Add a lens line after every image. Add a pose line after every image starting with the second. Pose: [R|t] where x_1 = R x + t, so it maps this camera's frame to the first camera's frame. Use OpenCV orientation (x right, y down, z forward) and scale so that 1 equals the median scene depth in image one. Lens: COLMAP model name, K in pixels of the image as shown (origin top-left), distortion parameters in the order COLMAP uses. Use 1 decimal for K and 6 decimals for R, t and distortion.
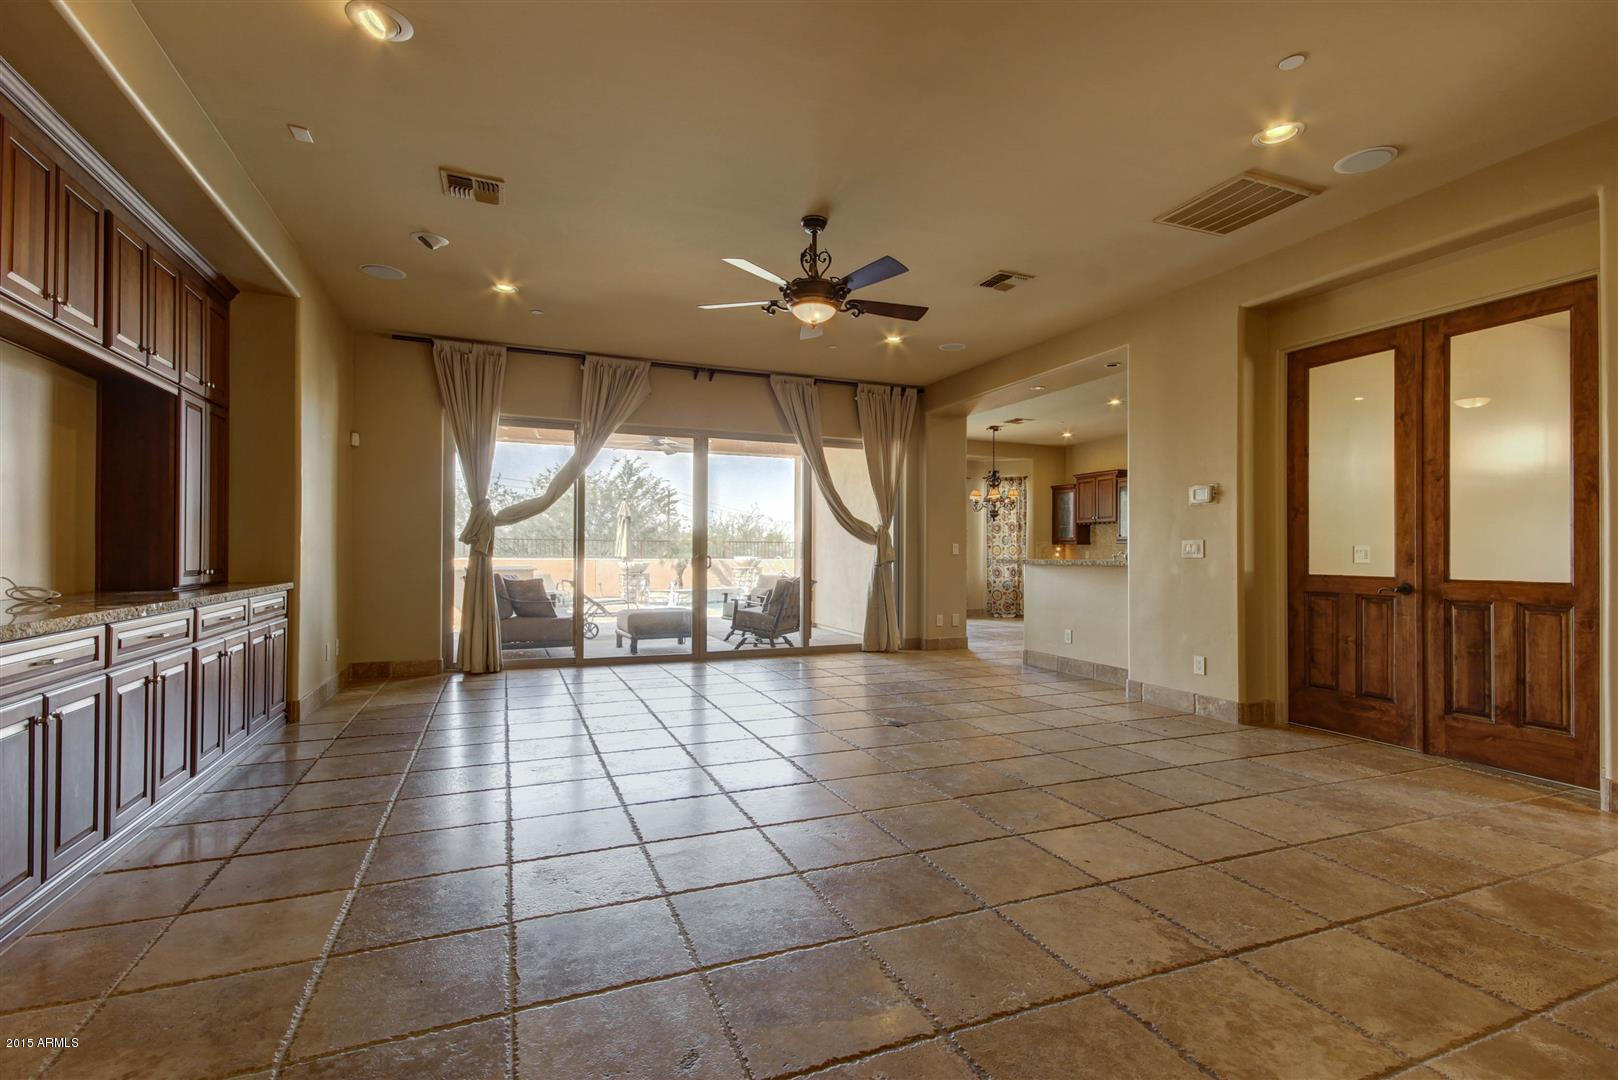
lens RADIAL K [[741.7, 0, 824.1], [0, 741.7, 544.0], [0, 0, 1]] dist [0.022904, -0.007385]
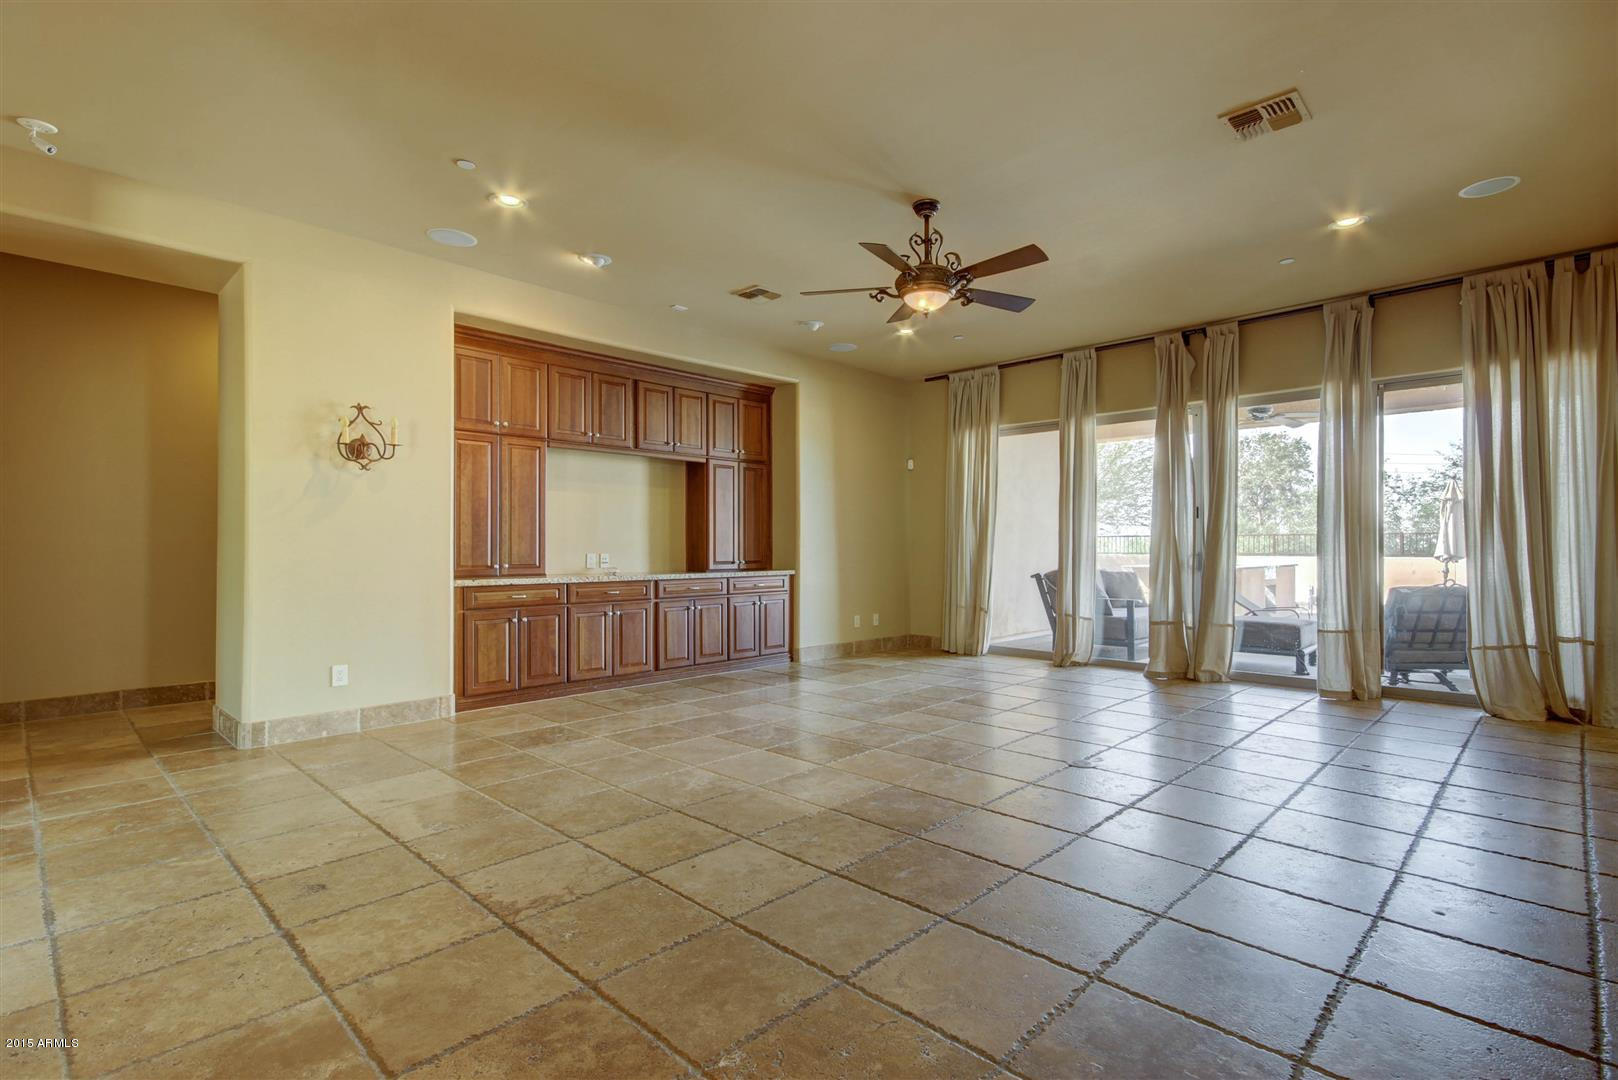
lens RADIAL K [[771.2, 0, 822.0], [0, 771.2, 544.5], [0, 0, 1]] dist [0.020393, 0.001054]
pose [[0.404738, -0.008104, -0.914397, 1.131546], [0.013010, 0.999911, -0.003103, 0.007429], [0.914340, -0.010640, 0.404807, 0.625497]]
